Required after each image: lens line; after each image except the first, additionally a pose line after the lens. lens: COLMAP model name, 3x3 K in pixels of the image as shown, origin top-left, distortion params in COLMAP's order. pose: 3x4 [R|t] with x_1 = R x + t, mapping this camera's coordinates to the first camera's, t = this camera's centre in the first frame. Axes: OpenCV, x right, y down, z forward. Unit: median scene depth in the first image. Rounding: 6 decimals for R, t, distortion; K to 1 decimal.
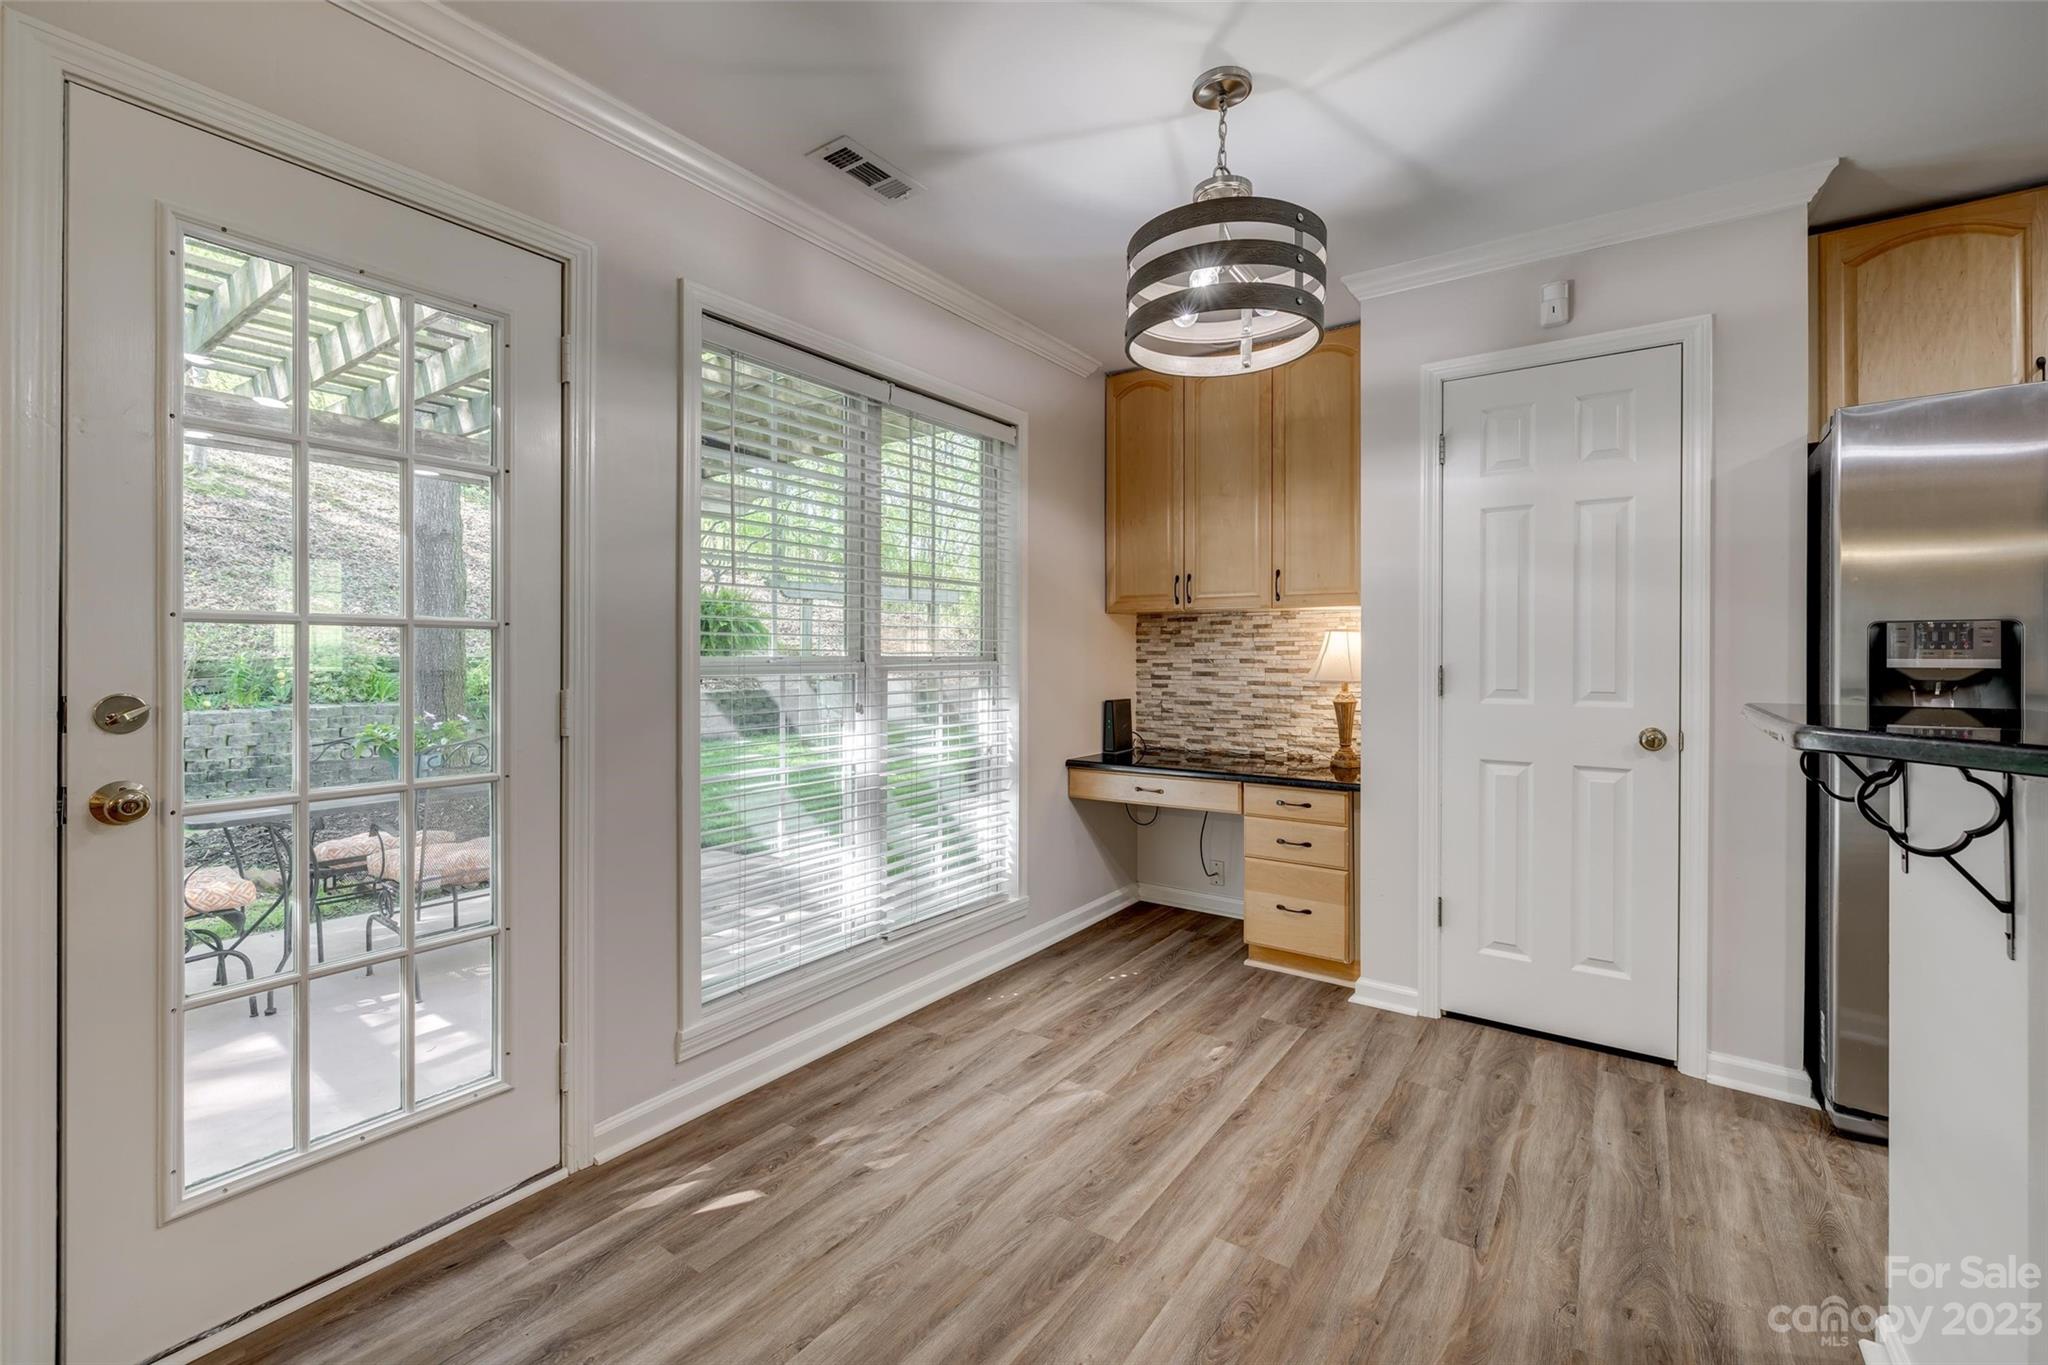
lens RADIAL K [[863.9, 0, 1022.7], [0, 863.9, 660.6], [0, 0, 1]] dist [-0.001425, 0.001084]
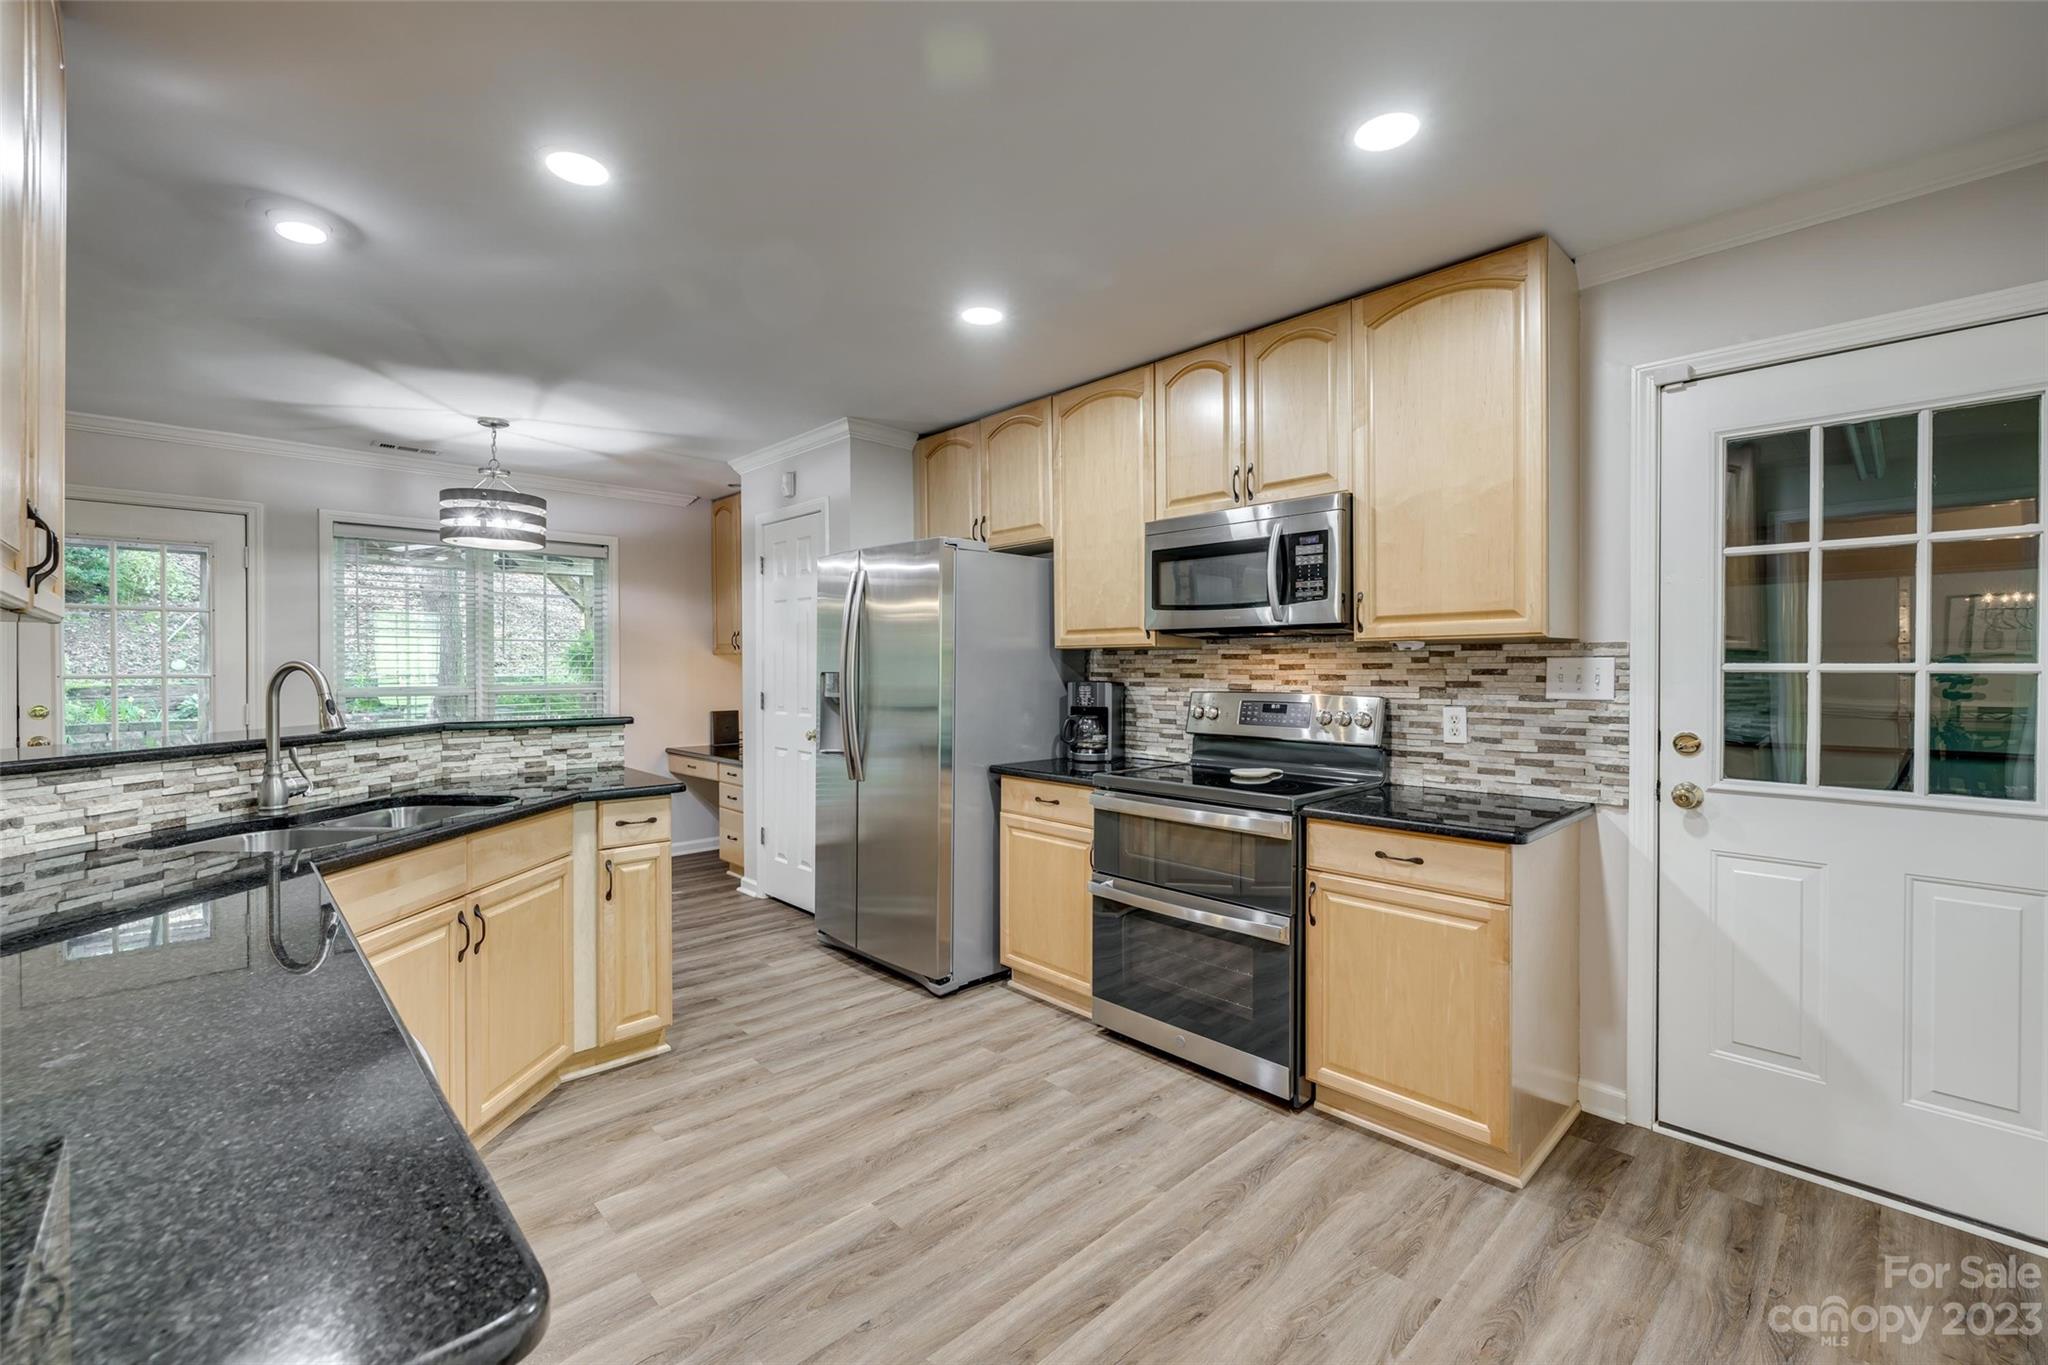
lens RADIAL K [[863.9, 0, 1018.8], [0, 863.9, 675.7], [0, 0, 1]] dist [-0.001425, 0.001084]
pose [[0.982143, -0.002098, -0.188124, 1.503494], [0.002324, 0.999997, 0.000978, -0.031167], [0.188122, -0.001398, 0.982145, -0.668561]]
